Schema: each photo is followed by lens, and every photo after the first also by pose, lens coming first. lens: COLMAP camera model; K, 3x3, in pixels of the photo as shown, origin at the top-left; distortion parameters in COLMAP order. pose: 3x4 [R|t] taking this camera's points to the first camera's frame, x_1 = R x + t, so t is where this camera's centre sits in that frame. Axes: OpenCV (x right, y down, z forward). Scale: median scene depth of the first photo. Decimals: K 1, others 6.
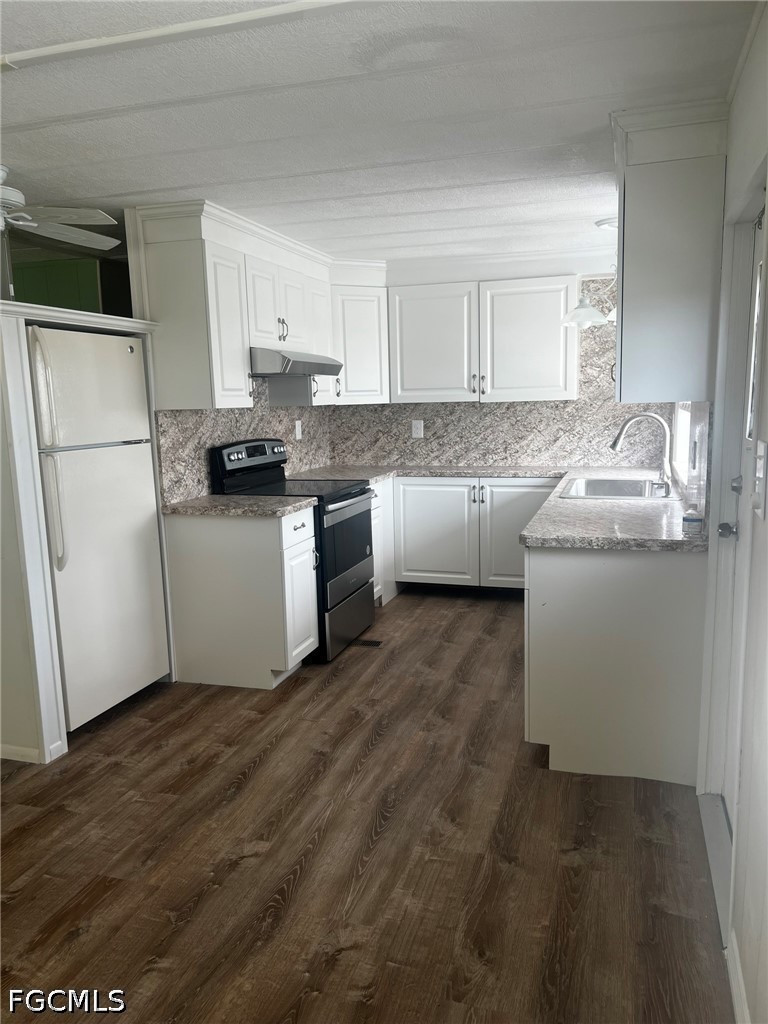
lens RADIAL K [[767.6, 0, 386.7], [0, 767.6, 517.7], [0, 0, 1]] dist [0.040552, -0.037171]
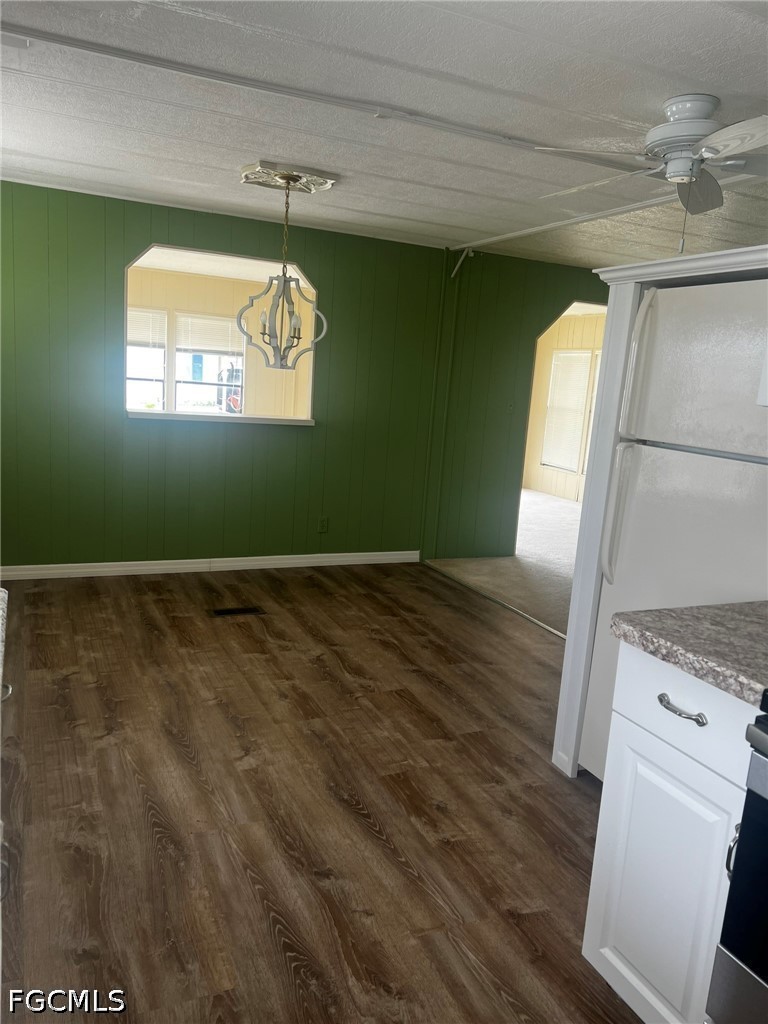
lens RADIAL K [[767.6, 0, 387.6], [0, 767.6, 509.1], [0, 0, 1]] dist [0.040552, -0.037171]
pose [[-0.738000, 0.088307, -0.668998, 0.347882], [-0.158559, 0.940951, 0.299117, -0.248276], [0.655908, 0.326824, -0.680419, 1.579960]]
